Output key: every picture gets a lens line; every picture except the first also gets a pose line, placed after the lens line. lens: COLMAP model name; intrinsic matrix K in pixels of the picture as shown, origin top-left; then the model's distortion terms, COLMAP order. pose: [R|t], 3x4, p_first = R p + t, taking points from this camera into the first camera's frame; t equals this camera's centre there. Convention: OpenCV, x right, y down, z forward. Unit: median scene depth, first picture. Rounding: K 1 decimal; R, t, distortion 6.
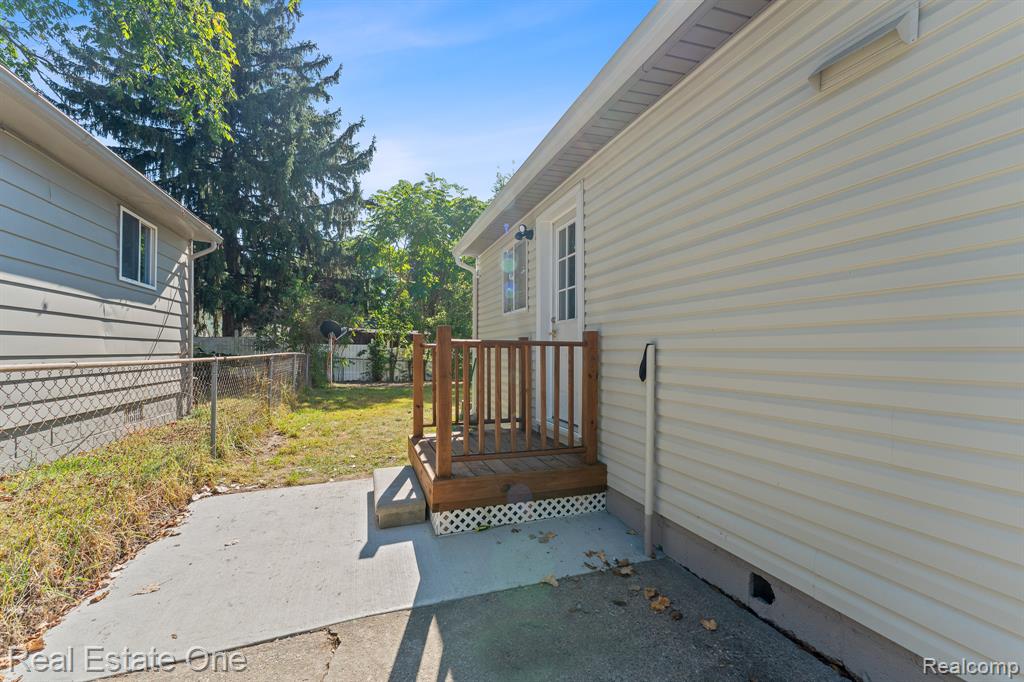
lens RADIAL K [[409.0, 0, 512.6], [0, 409.0, 344.3], [0, 0, 1]] dist [-0.000880, -0.000115]
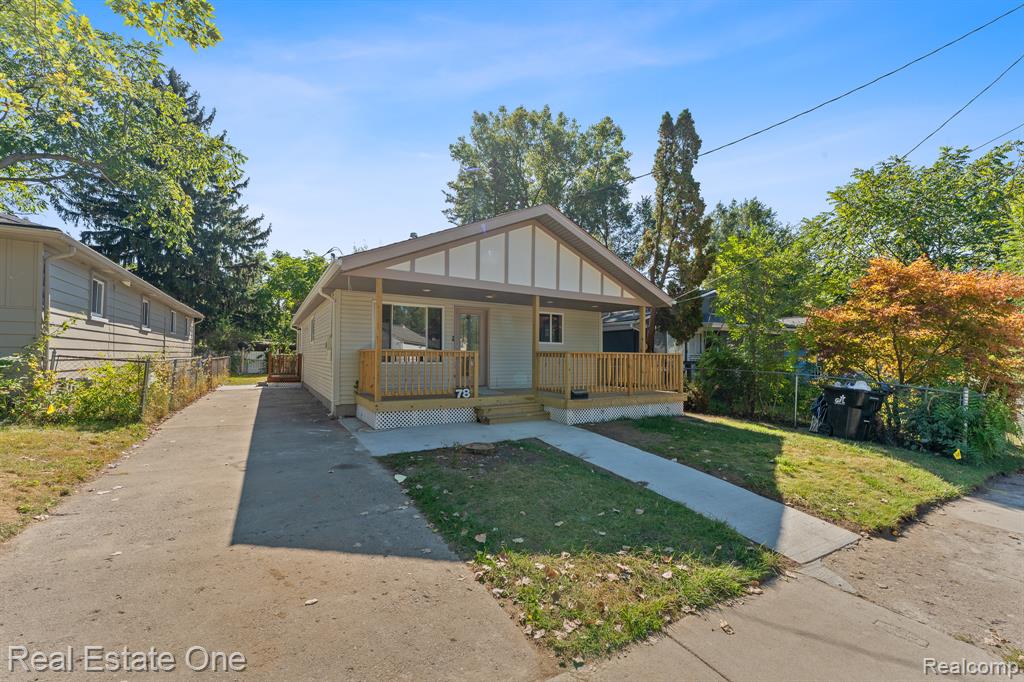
lens RADIAL K [[409.0, 0, 512.6], [0, 409.0, 344.3], [0, 0, 1]] dist [-0.000880, -0.000115]
pose [[0.982042, 0.012425, 0.188253, 0.311208], [-0.009920, 0.999849, -0.014239, -0.014404], [-0.188402, 0.012116, 0.982017, -0.784832]]
